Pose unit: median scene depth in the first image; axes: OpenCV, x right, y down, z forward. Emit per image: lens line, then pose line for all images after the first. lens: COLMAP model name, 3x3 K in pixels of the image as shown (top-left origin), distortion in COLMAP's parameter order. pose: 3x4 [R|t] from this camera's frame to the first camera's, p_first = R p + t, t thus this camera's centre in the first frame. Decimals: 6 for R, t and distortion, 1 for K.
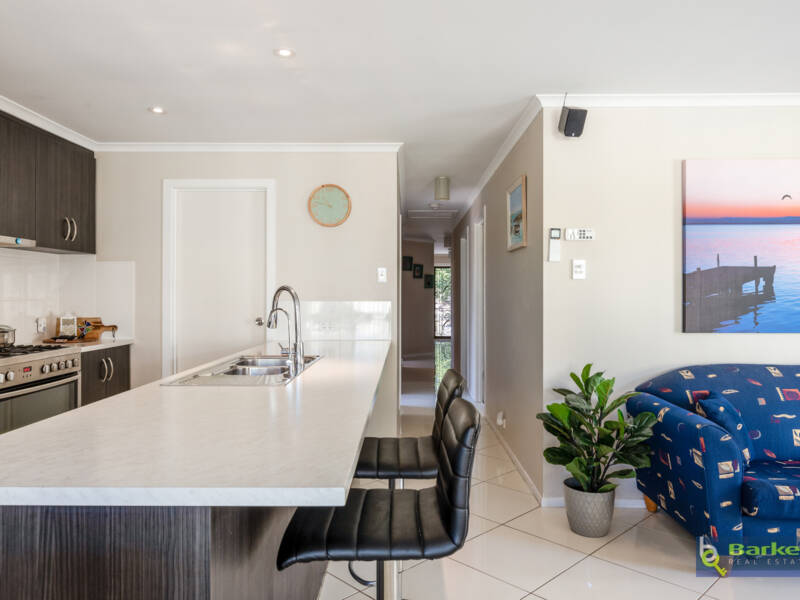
lens RADIAL K [[576.9, 0, 397.9], [0, 576.9, 296.3], [0, 0, 1]] dist [0.005117, 0.000534]
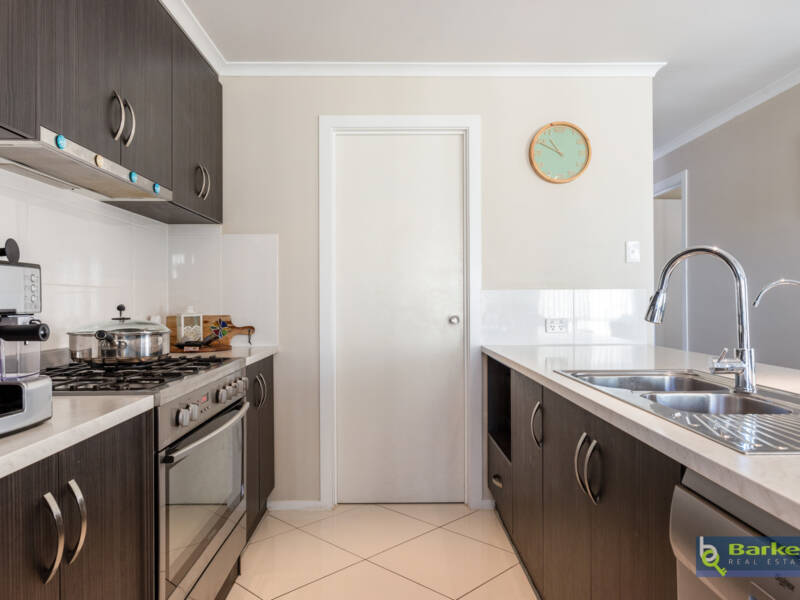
lens RADIAL K [[586.5, 0, 400.0], [0, 586.5, 300.0], [0, 0, 1]] dist [0.004747, 0.000250]
pose [[0.999611, -0.006856, 0.027039, -0.360469], [0.006944, 0.999971, -0.003157, 0.024462], [-0.027017, 0.003344, 0.999629, 0.318078]]
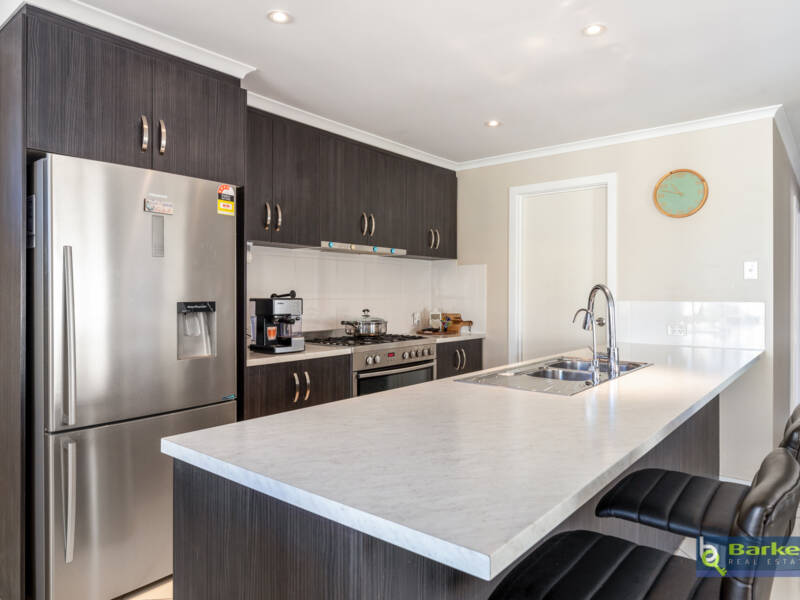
lens RADIAL K [[531.3, 0, 399.7], [0, 531.3, 294.9], [0, 0, 1]] dist [0.003569, 0.002062]
pose [[0.780485, 0.001968, -0.625171, 0.061847], [-0.002627, 0.999997, -0.000131, -0.000574], [0.625169, 0.001745, 0.780487, 0.101360]]
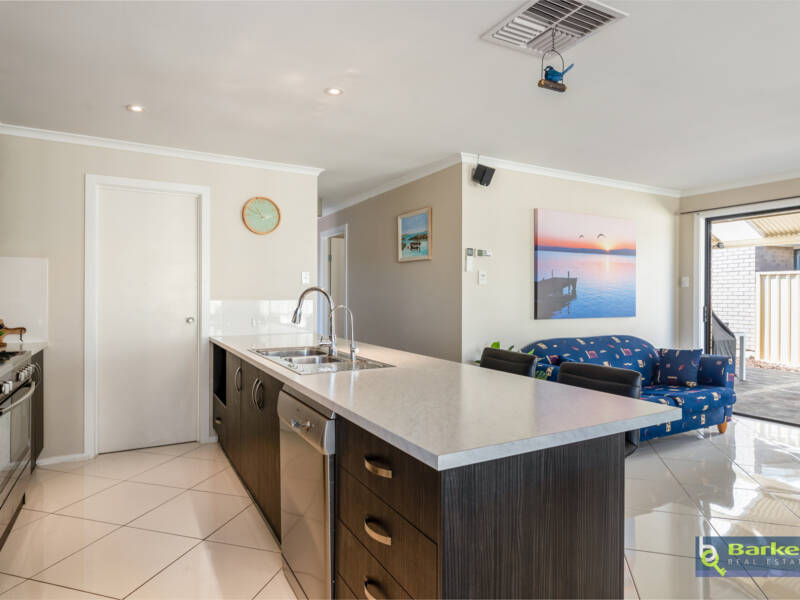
lens RADIAL K [[482.8, 0, 399.8], [0, 482.8, 297.4], [0, 0, 1]] dist [-0.001873, 0.000983]
pose [[0.866407, -0.000626, 0.499338, -0.387041], [-0.000952, 0.999995, 0.002905, -0.000120], [-0.499338, -0.002993, 0.866402, 0.046234]]
